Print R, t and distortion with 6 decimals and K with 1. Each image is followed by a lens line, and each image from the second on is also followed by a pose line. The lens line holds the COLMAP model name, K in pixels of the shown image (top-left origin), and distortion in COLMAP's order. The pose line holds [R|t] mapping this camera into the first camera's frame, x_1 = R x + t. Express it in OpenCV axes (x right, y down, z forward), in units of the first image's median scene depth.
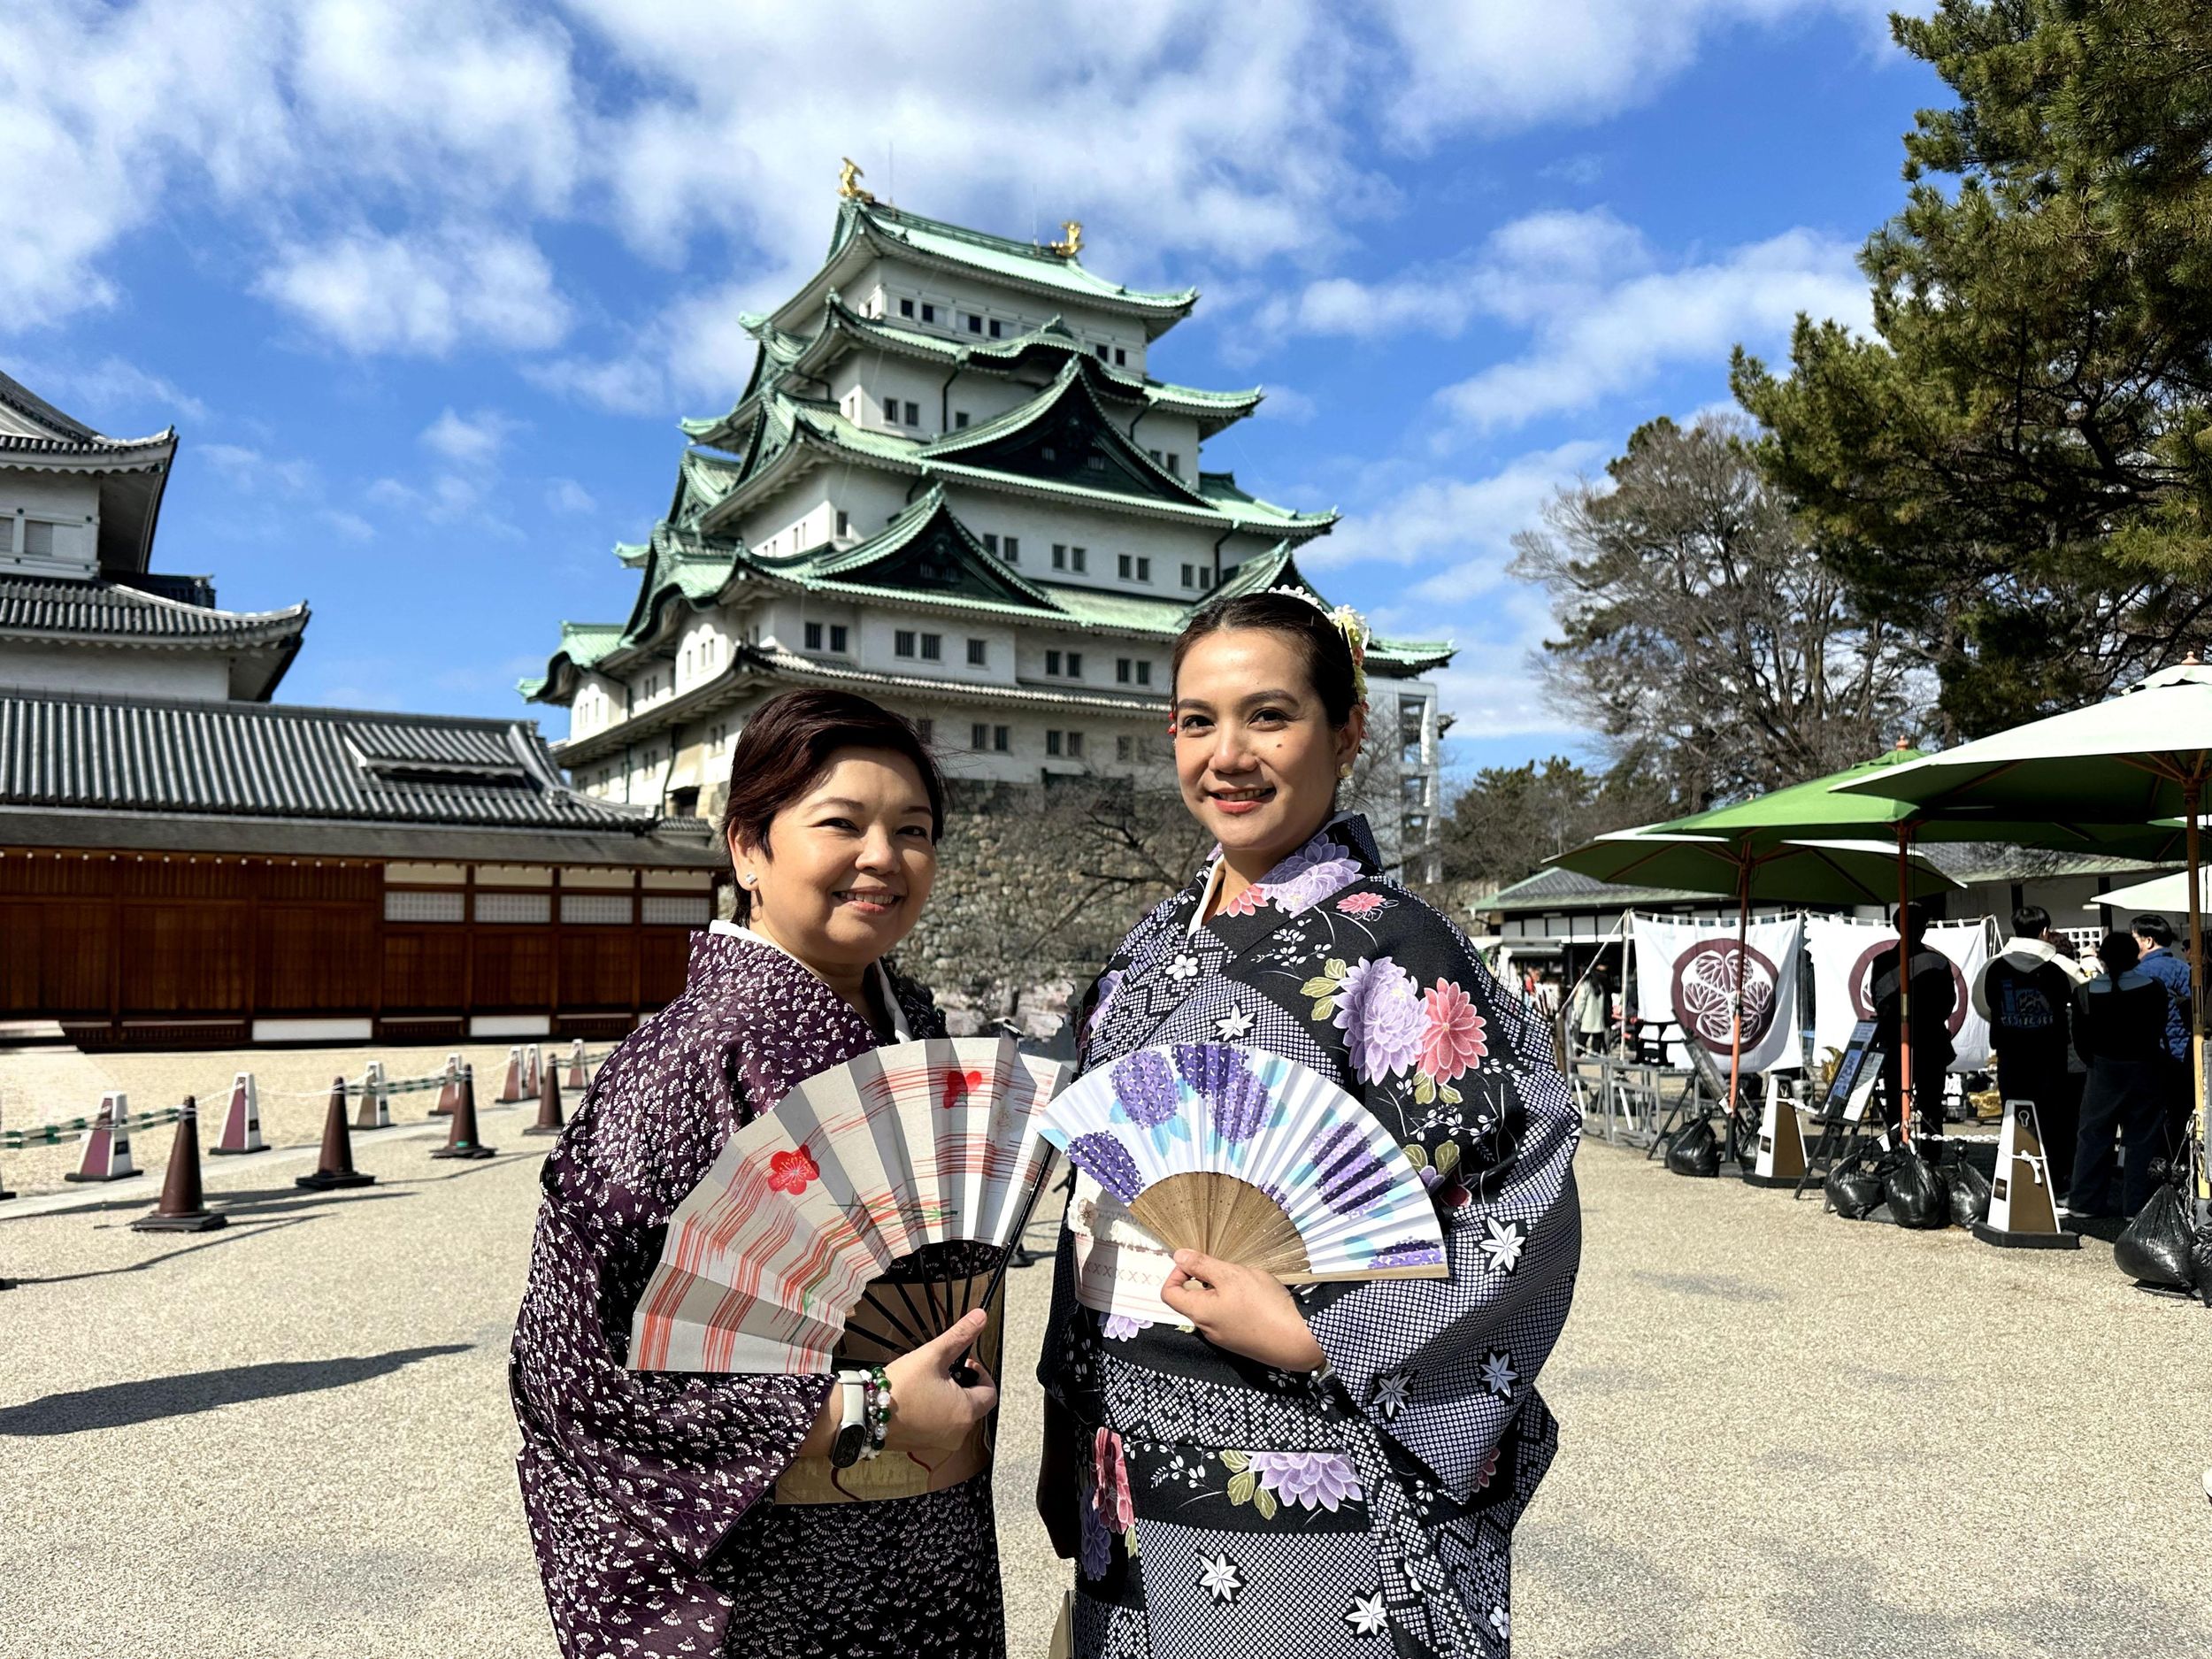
lens RADIAL K [[1832.4, 0, 1106.0], [0, 1832.4, 829.5], [0, 0, 1]] dist [0.148758, -0.210388]
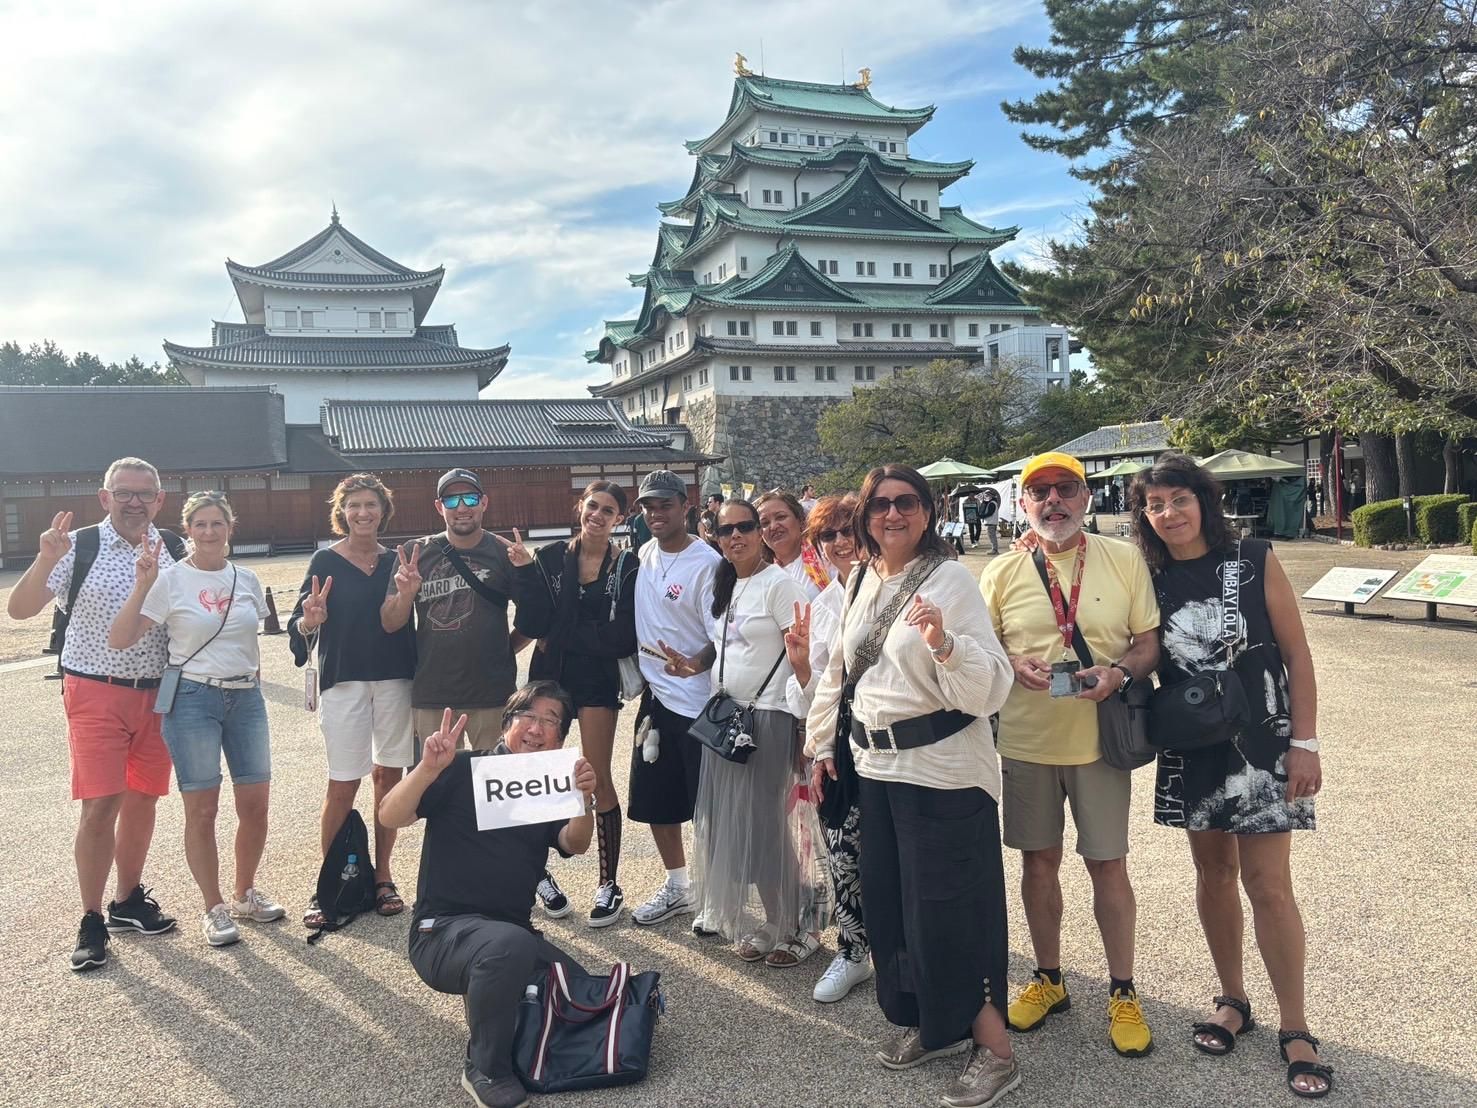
lens RADIAL K [[1223.5, 0, 738.5], [0, 1223.5, 554.0], [0, 0, 1]] dist [0.148758, -0.210388]
pose [[0.985820, -0.036223, -0.163848, 0.049619], [0.057323, 0.990379, 0.125950, -0.029041], [0.157709, -0.133556, 0.978412, -0.287896]]
